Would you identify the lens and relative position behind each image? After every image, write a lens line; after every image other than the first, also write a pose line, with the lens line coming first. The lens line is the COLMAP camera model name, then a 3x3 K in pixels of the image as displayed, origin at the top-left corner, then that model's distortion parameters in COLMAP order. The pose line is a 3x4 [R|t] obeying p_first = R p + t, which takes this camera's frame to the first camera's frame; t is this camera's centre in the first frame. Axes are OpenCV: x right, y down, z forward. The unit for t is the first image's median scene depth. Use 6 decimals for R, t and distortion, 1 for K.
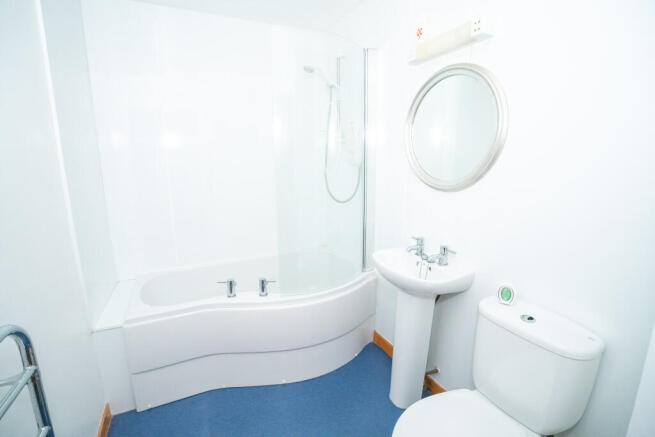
lens RADIAL K [[299.6, 0, 327.5], [0, 299.6, 218.5], [0, 0, 1]] dist [-0.068552, 0.015137]
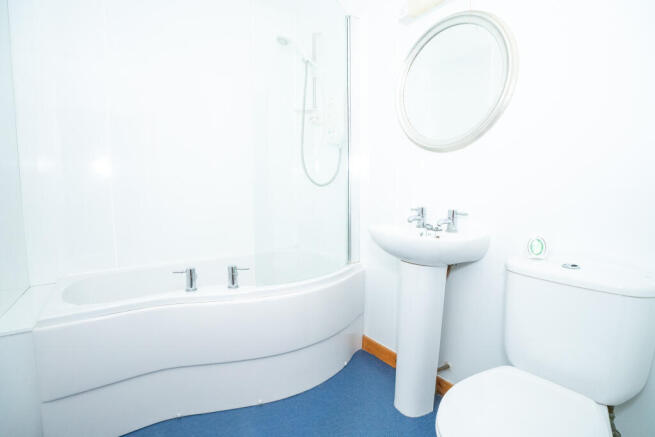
lens RADIAL K [[308.6, 0, 327.5], [0, 308.6, 218.5], [0, 0, 1]] dist [-0.070935, 0.017901]
pose [[0.988375, -0.011954, 0.151568, -0.089528], [0.028280, 0.993961, -0.106026, 0.170287], [-0.149386, 0.109079, 0.982744, 0.143820]]
